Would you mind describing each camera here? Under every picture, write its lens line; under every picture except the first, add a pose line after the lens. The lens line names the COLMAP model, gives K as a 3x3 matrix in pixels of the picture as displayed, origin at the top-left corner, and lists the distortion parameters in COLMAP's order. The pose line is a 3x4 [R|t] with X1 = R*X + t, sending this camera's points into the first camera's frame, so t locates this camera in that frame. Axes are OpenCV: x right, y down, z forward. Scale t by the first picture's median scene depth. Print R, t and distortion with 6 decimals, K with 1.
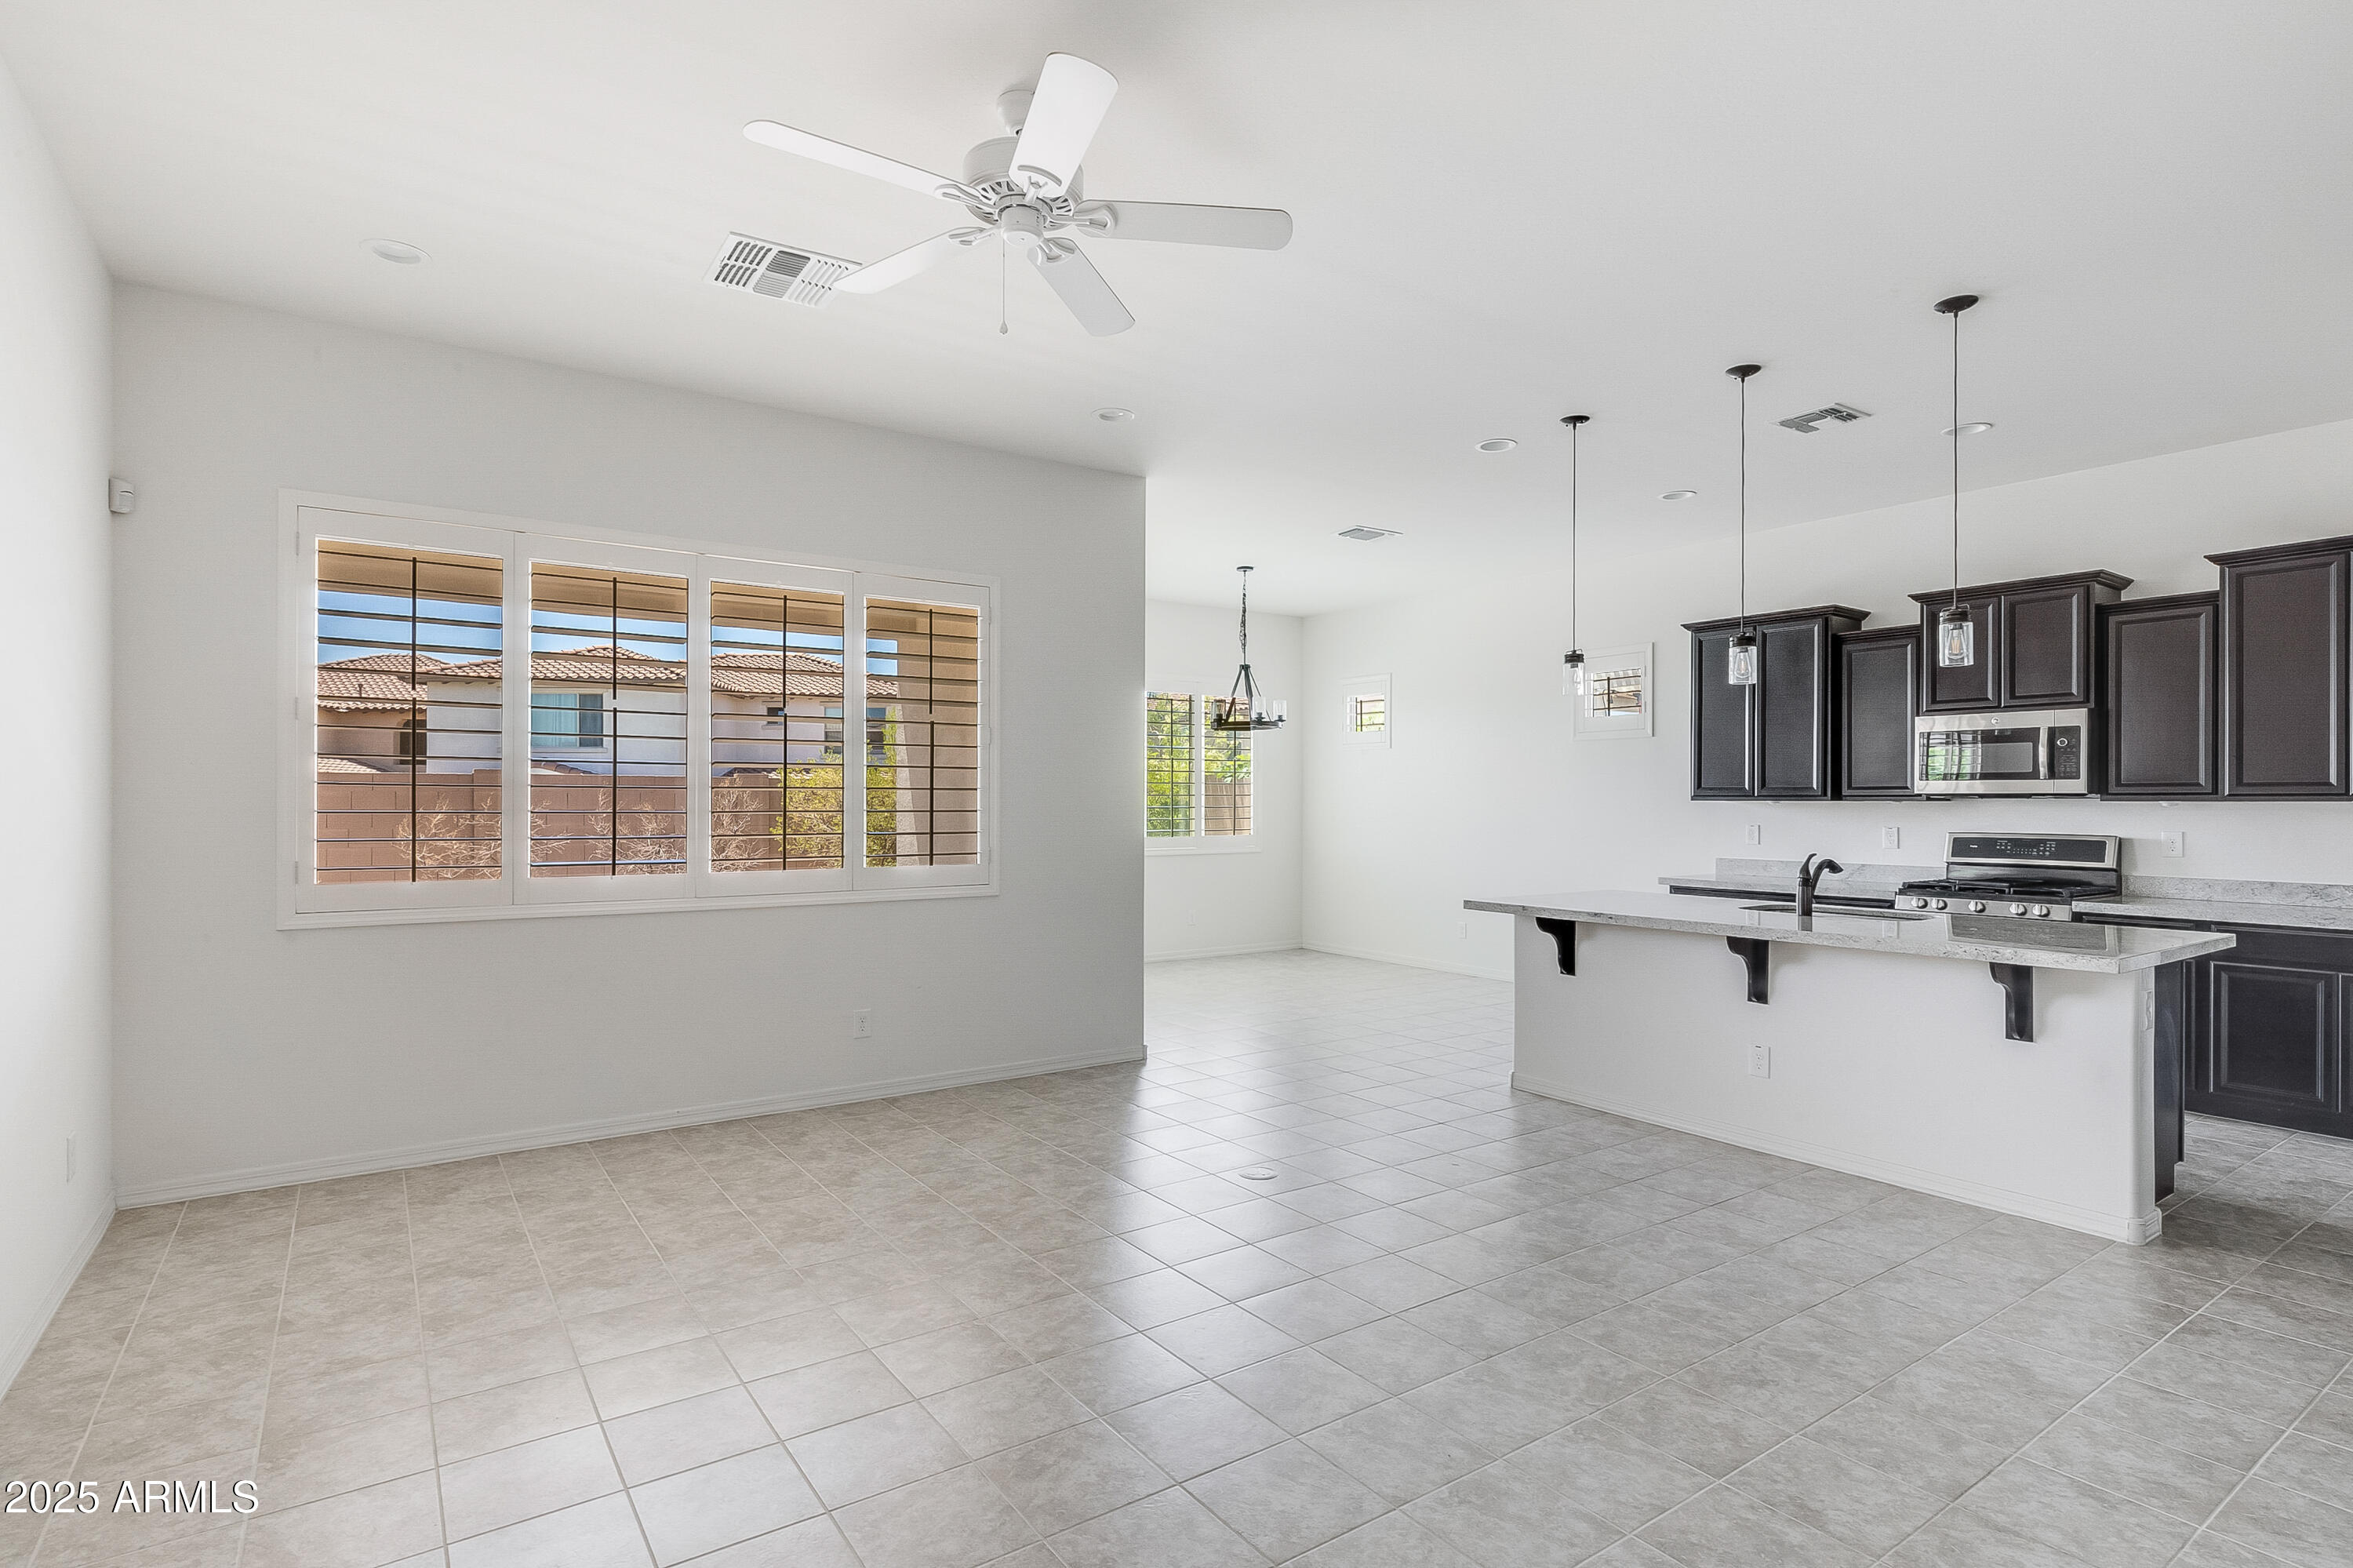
lens RADIAL K [[1152.1, 0, 1164.3], [0, 1152.1, 788.6], [0, 0, 1]] dist [-0.017557, -0.000016]
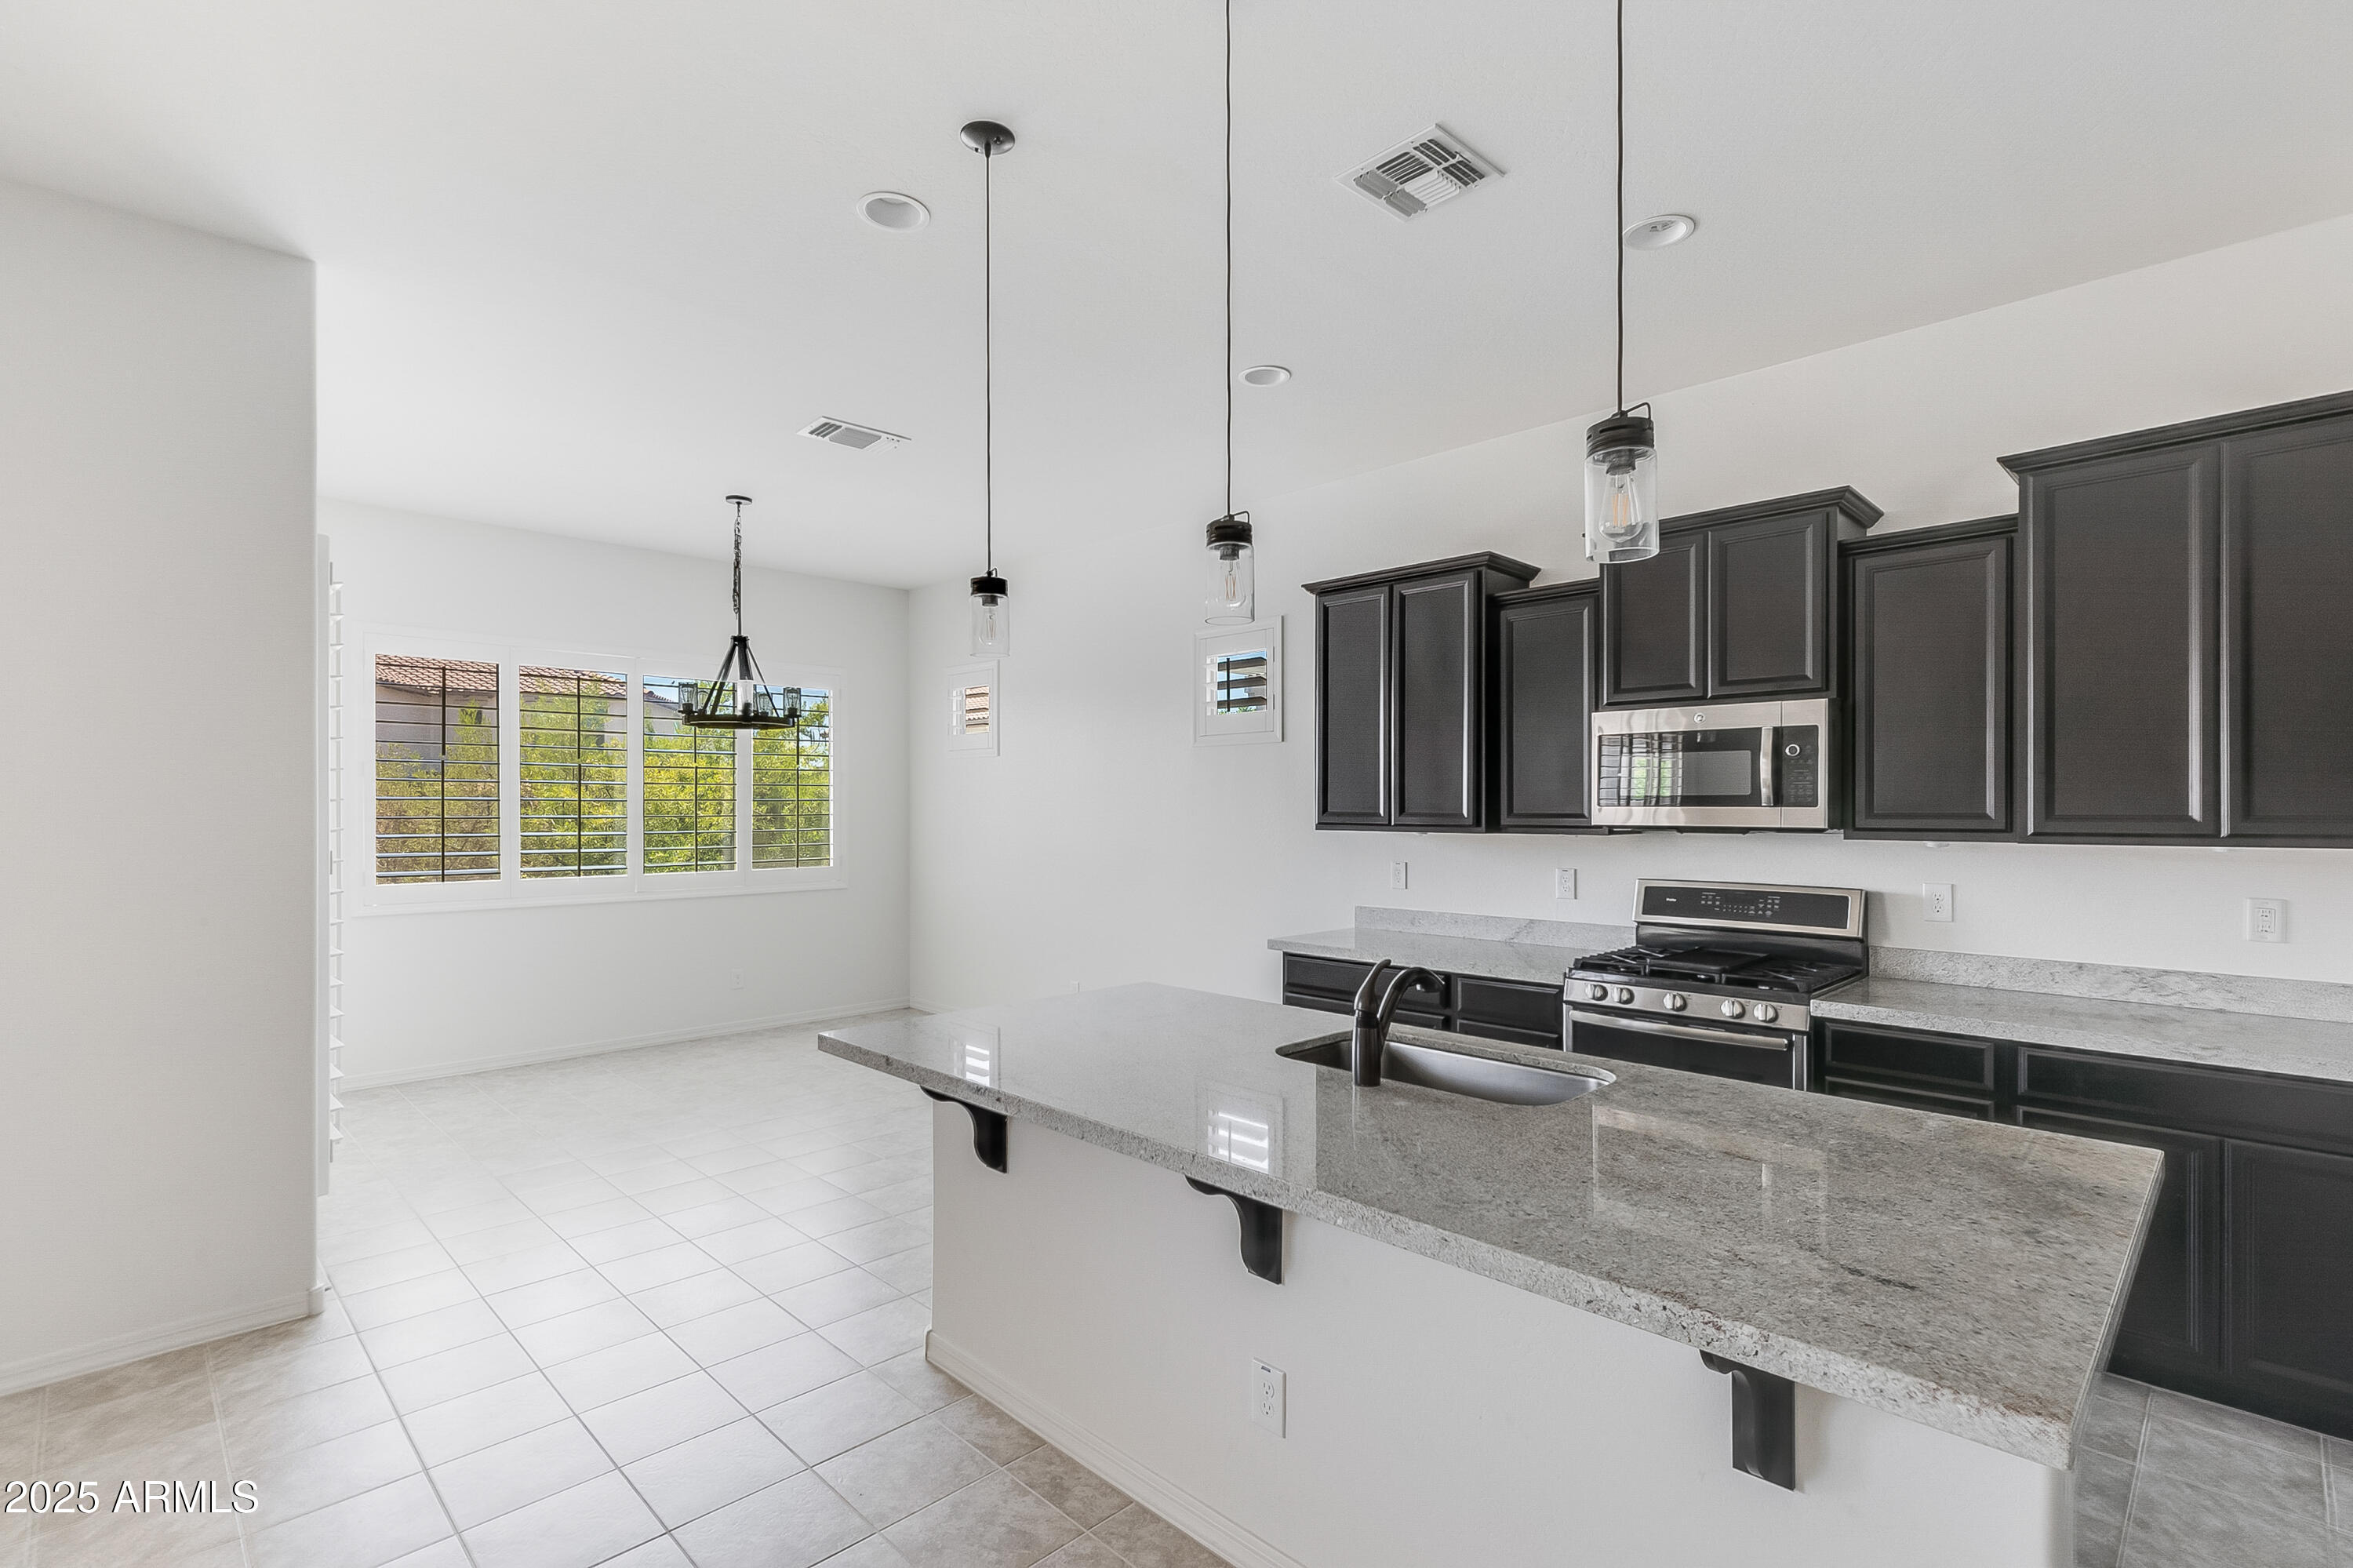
lens RADIAL K [[1080.4, 0, 1185.1], [0, 1080.4, 794.7], [0, 0, 1]] dist [-0.014558, -0.000860]
pose [[0.982235, -0.002403, 0.187641, 0.317452], [0.002177, 0.999997, 0.001413, -0.016158], [-0.187644, -0.000979, 0.982237, 0.442637]]
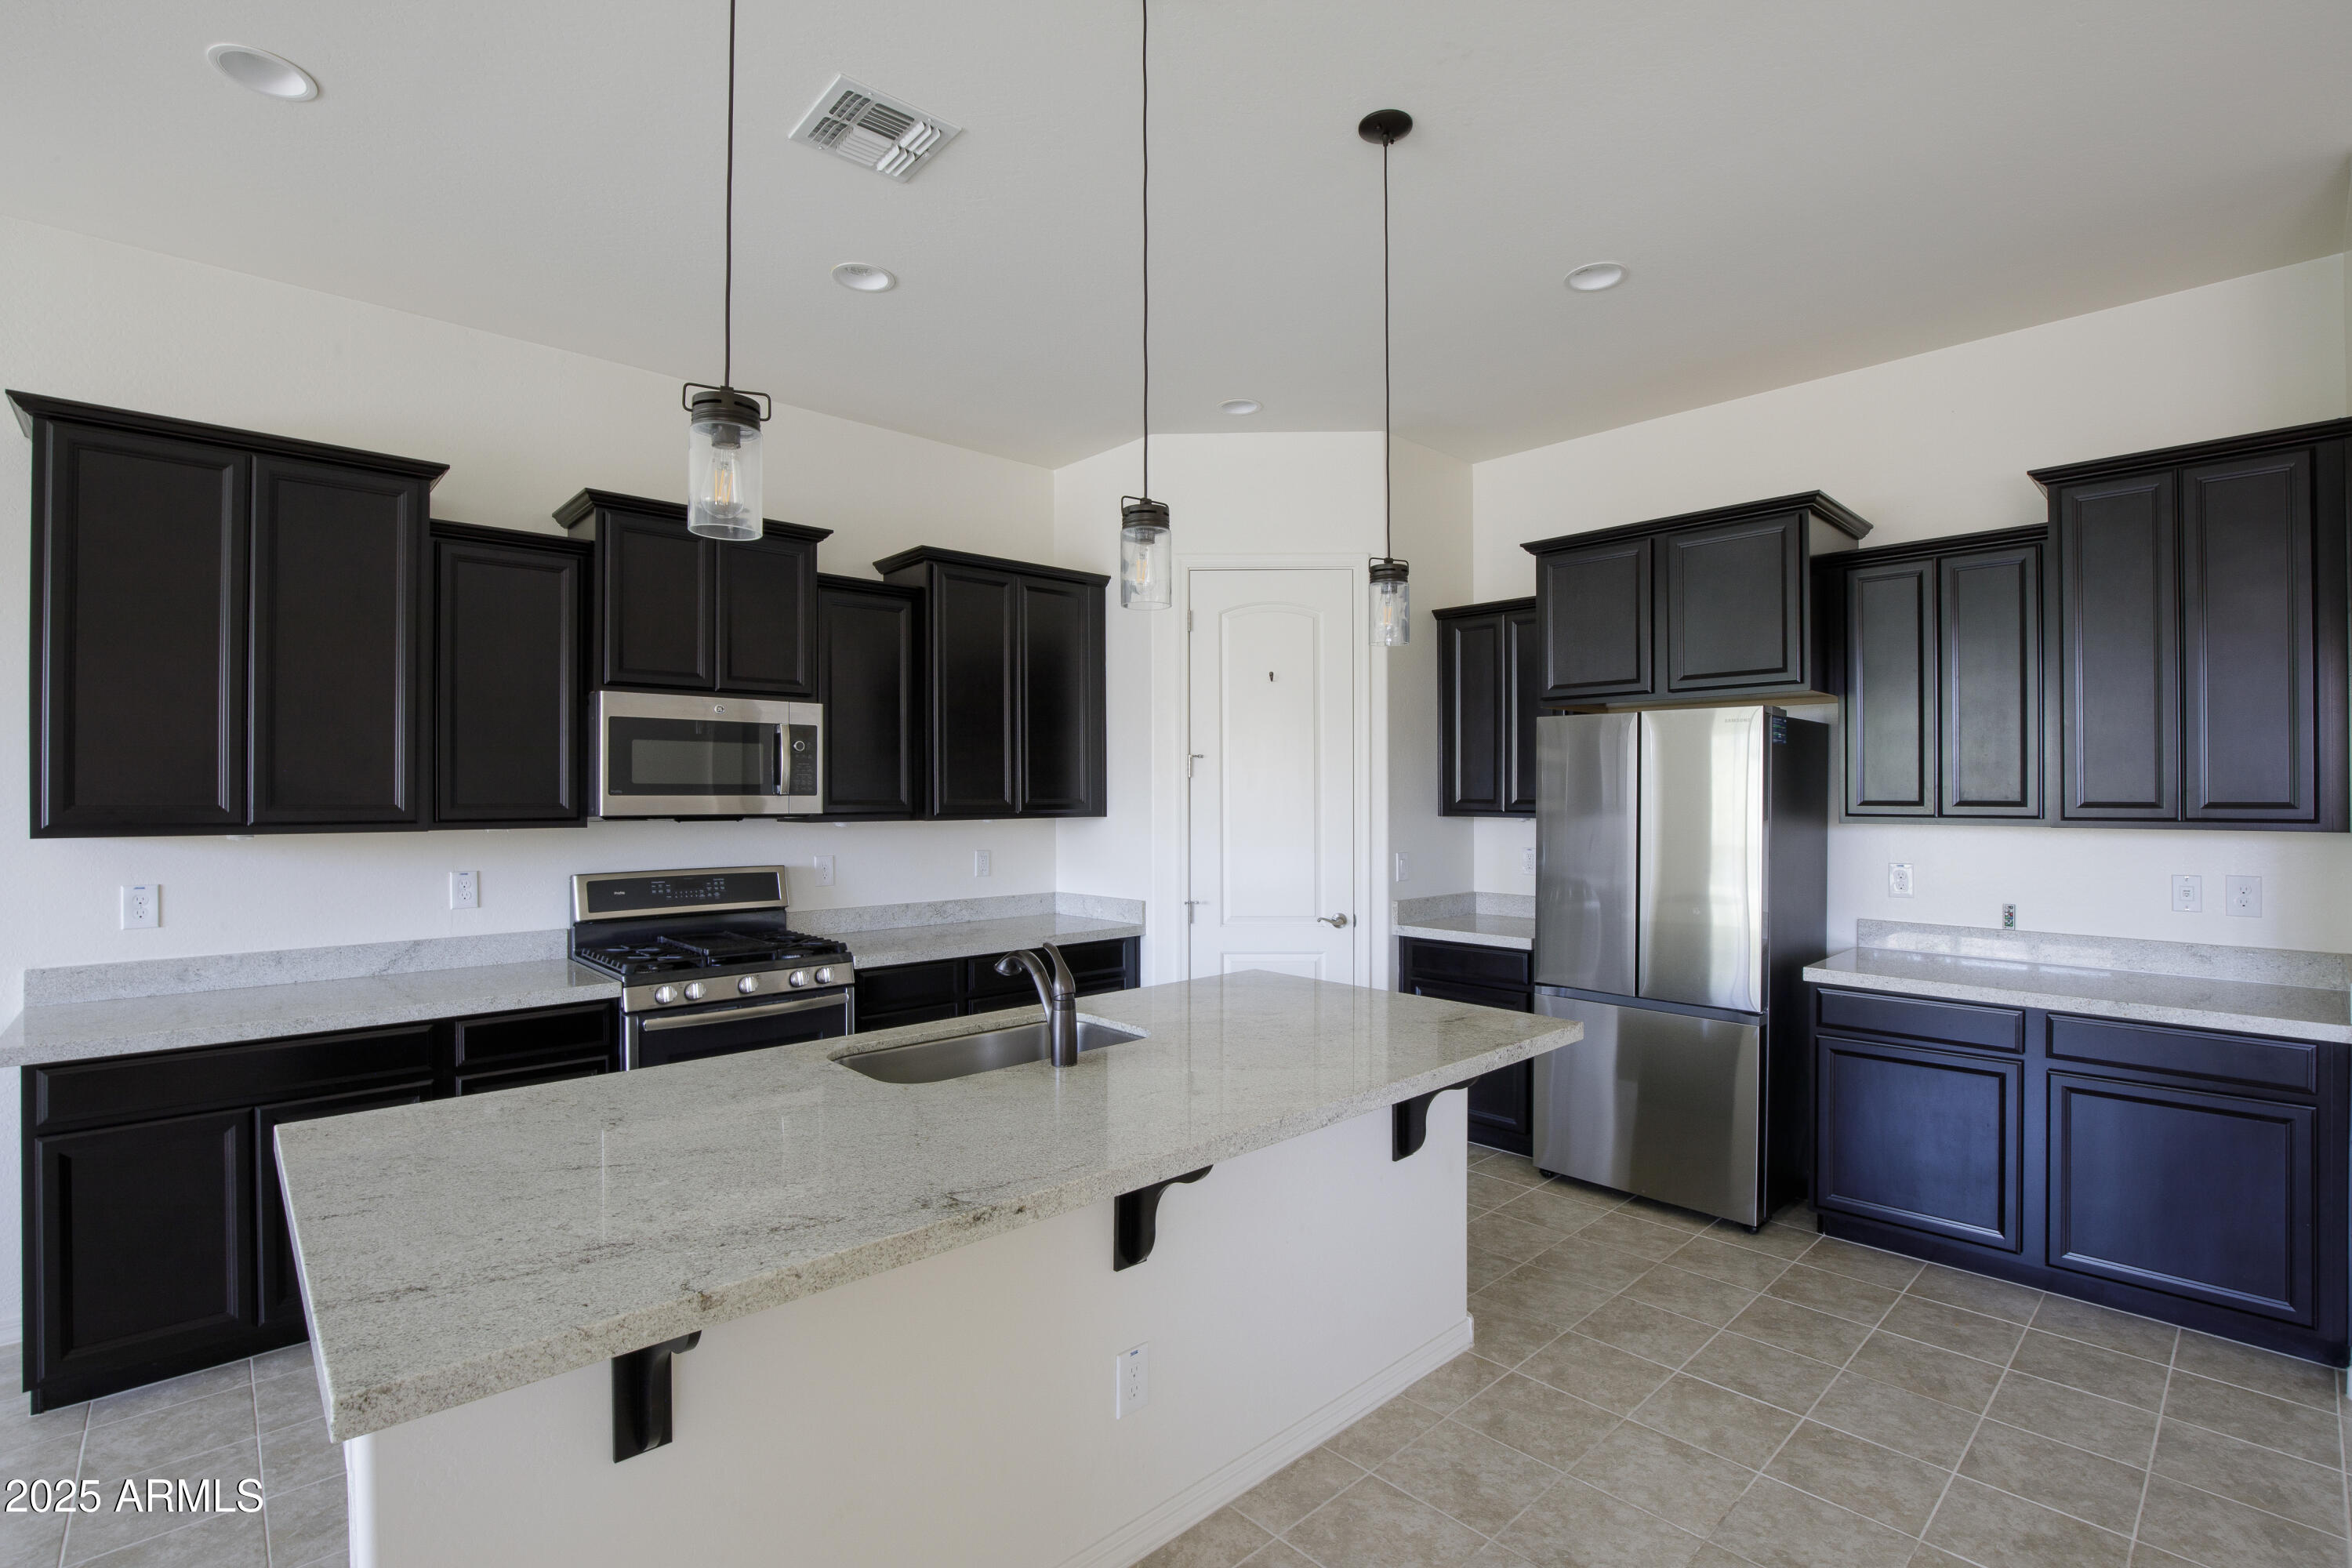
lens RADIAL K [[1079.9, 0, 1155.7], [0, 1079.9, 788.0], [0, 0, 1]] dist [-0.014558, -0.000860]
pose [[-0.160961, 0.003003, 0.986956, 0.047347], [-0.011652, 0.999920, -0.004943, -0.011562], [-0.986892, -0.012295, -0.160913, 0.855786]]
